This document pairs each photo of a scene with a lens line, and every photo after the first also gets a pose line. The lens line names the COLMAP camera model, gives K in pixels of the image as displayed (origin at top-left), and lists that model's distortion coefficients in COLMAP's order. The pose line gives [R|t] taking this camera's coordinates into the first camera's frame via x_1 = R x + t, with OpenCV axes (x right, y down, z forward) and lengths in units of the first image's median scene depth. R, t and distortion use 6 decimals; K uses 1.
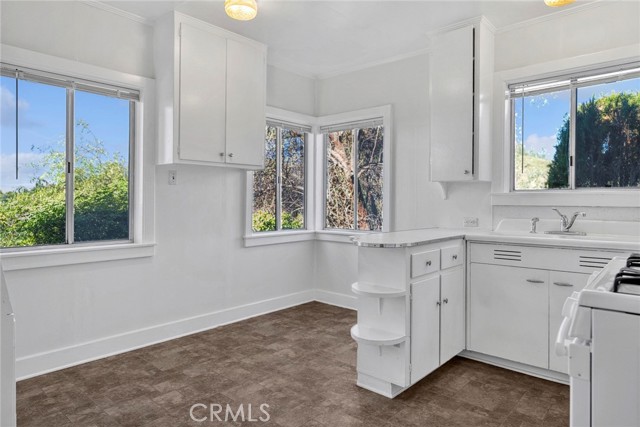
lens RADIAL K [[397.3, 0, 320.0], [0, 397.3, 213.5], [0, 0, 1]] dist [0.003688, 0.003400]
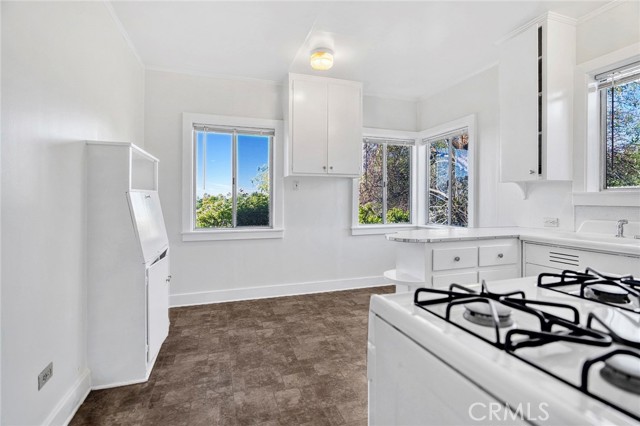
lens RADIAL K [[298.2, 0, 321.5], [0, 298.2, 209.0], [0, 0, 1]] dist [-0.003574, 0.000382]
pose [[0.873036, 0.011685, -0.487516, 0.268119], [-0.012710, 0.999919, 0.001207, -0.005435], [0.487491, 0.005143, 0.873113, 0.089064]]
